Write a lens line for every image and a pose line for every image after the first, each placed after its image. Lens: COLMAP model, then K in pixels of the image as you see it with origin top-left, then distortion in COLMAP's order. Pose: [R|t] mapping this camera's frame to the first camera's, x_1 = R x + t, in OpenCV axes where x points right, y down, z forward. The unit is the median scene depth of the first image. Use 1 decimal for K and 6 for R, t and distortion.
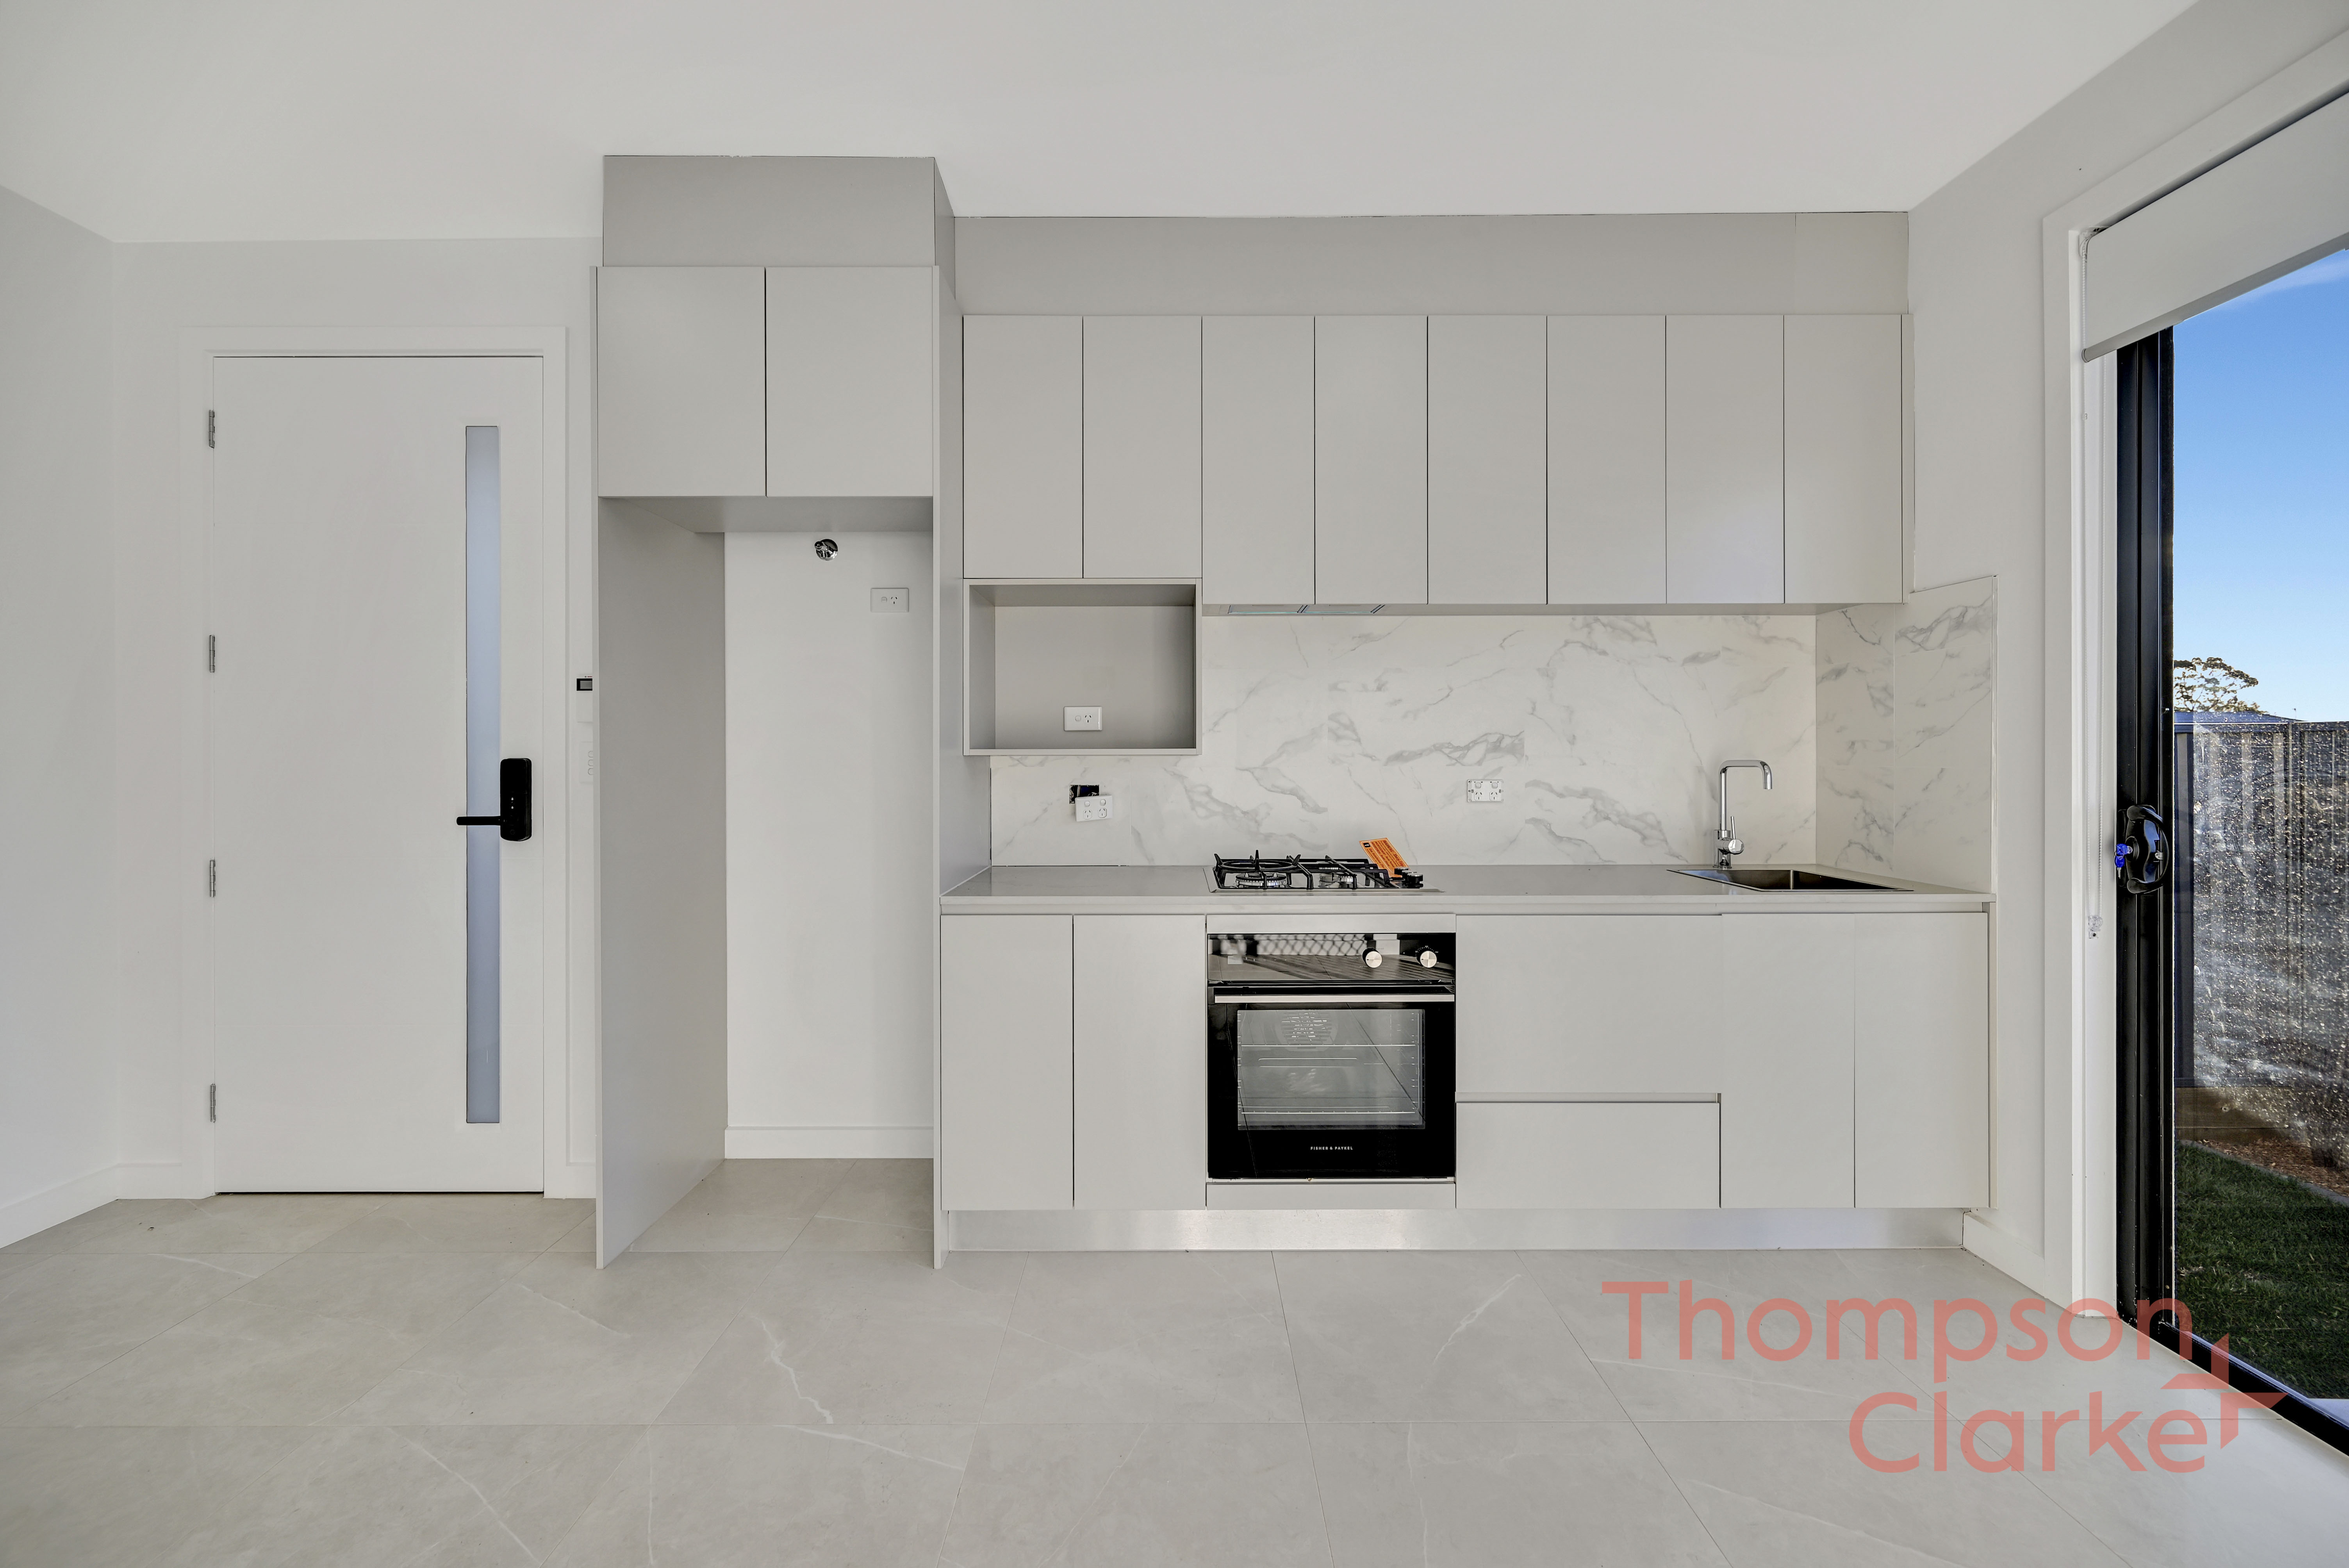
lens RADIAL K [[961.5, 0, 1174.3], [0, 961.5, 756.6], [0, 0, 1]] dist [0.000005, -0.000267]
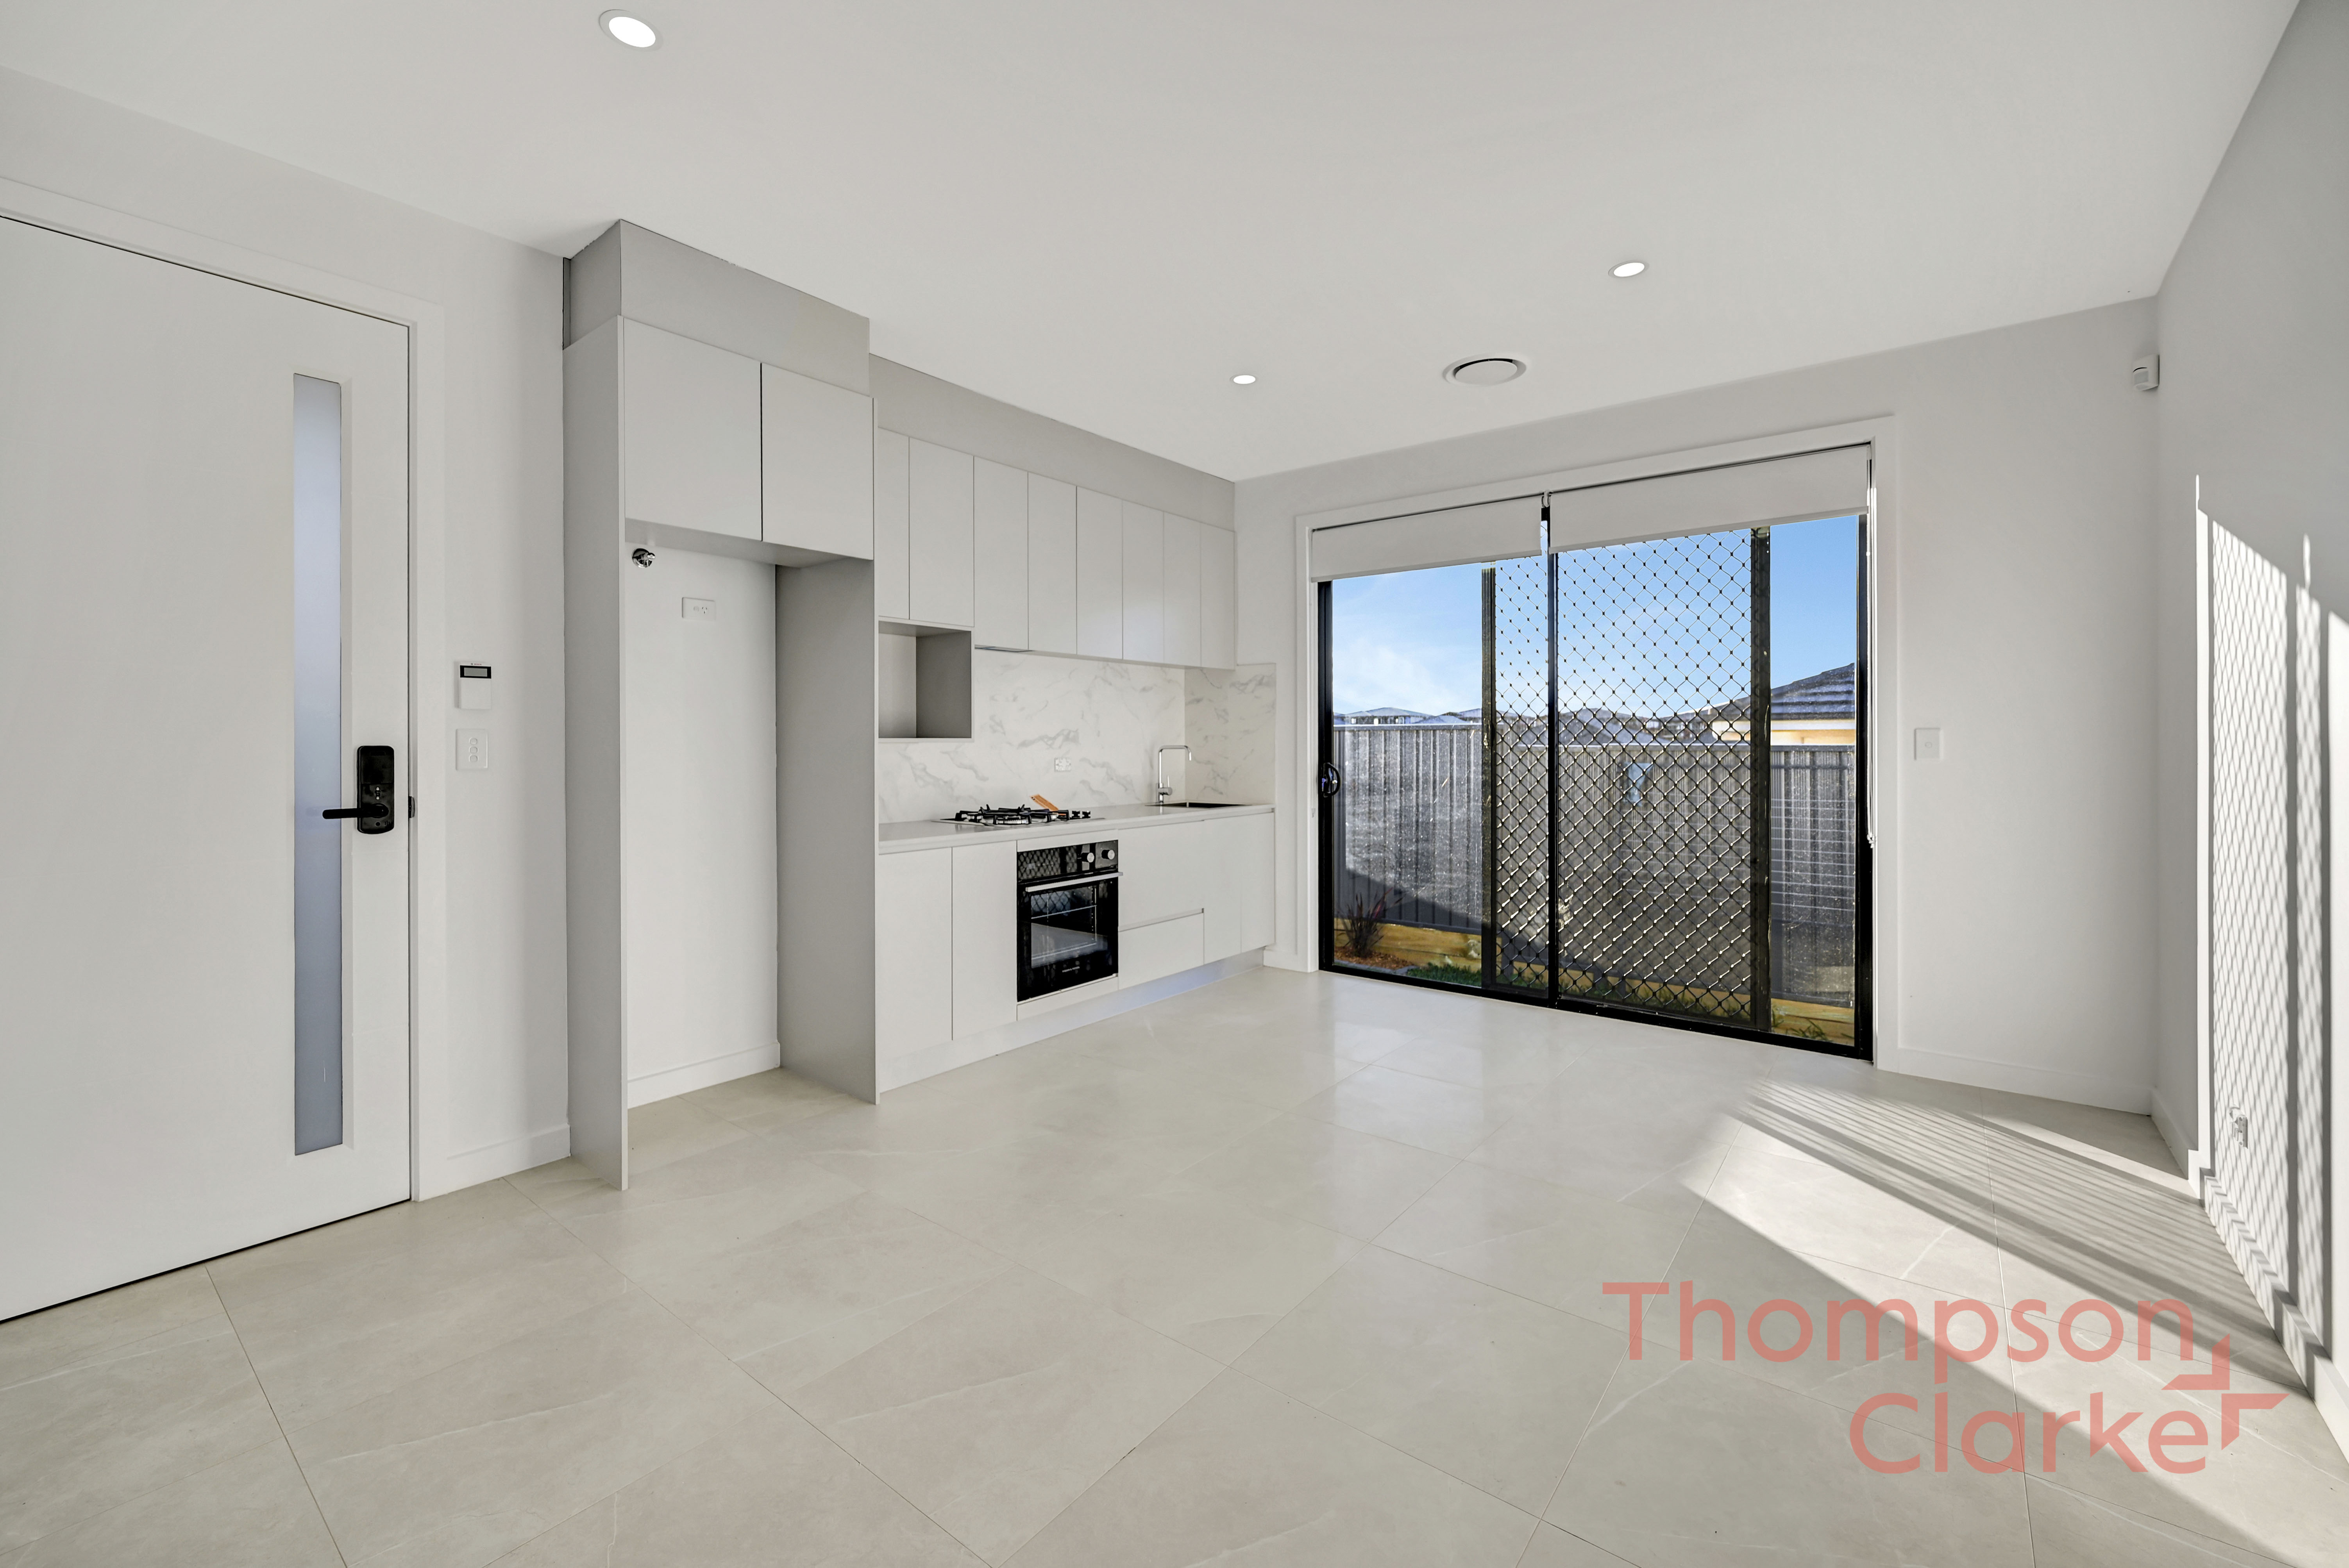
lens RADIAL K [[961.4, 0, 1174.3], [0, 961.4, 756.6], [0, 0, 1]] dist [0.000005, -0.000267]
pose [[0.622439, -0.010801, 0.782594, -0.941156], [0.001799, 0.999922, 0.012369, 0.002233], [-0.782666, -0.006291, 0.622410, -0.195253]]
